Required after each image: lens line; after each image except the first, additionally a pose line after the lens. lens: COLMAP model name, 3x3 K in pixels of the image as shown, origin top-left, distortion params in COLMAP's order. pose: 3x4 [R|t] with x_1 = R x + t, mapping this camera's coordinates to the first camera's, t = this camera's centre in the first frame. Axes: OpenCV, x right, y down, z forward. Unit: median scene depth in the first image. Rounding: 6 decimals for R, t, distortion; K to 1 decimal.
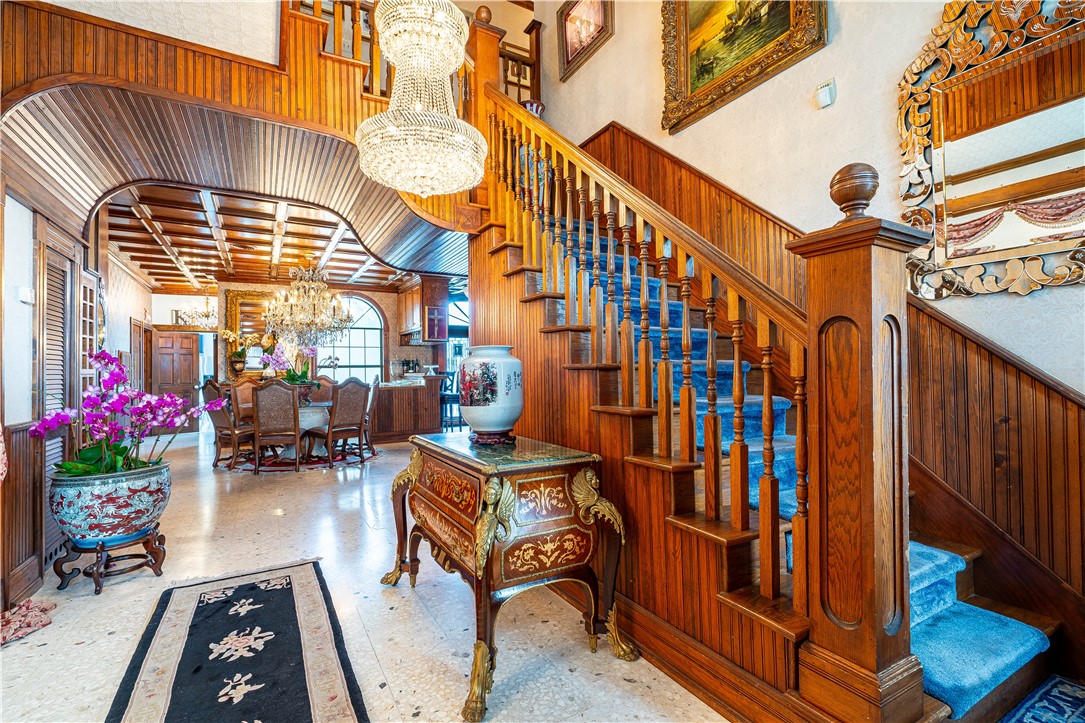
lens RADIAL K [[496.0, 0, 542.5], [0, 496.0, 361.5], [0, 0, 1]] dist [-0.000136, -0.000128]
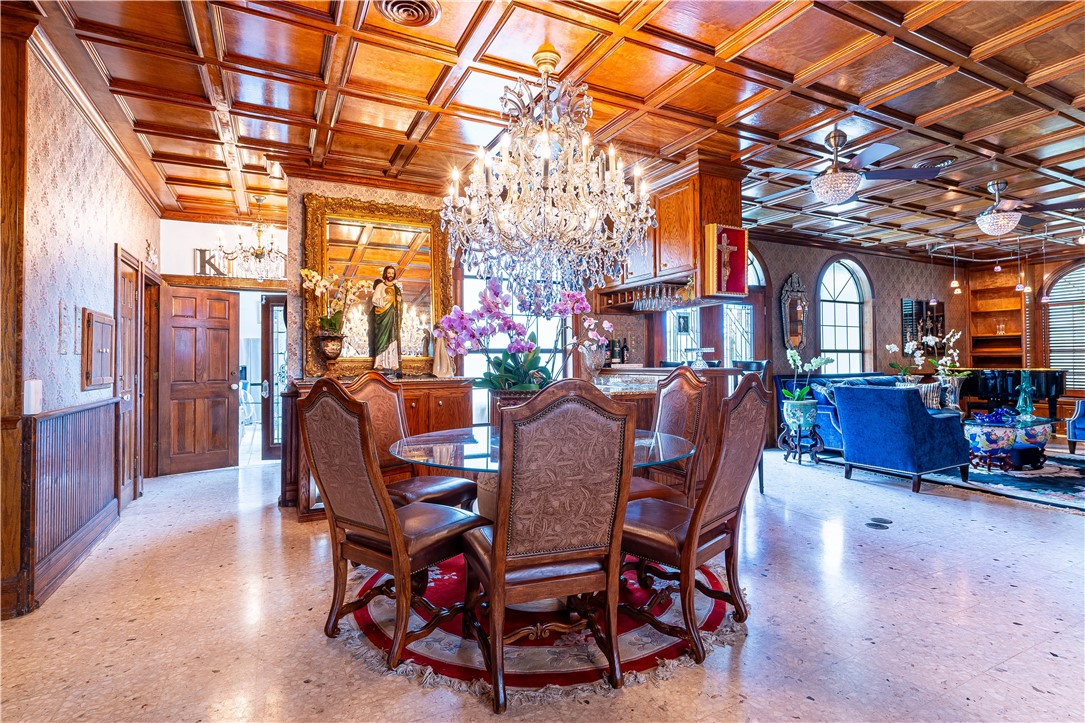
lens RADIAL K [[537.1, 0, 544.6], [0, 537.1, 347.6], [0, 0, 1]] dist [-0.001171, -0.000193]
pose [[0.998870, 0.002561, -0.047458, -0.331619], [-0.002984, 0.999956, -0.008847, 0.011649], [0.047434, 0.008978, 0.998834, 0.425308]]
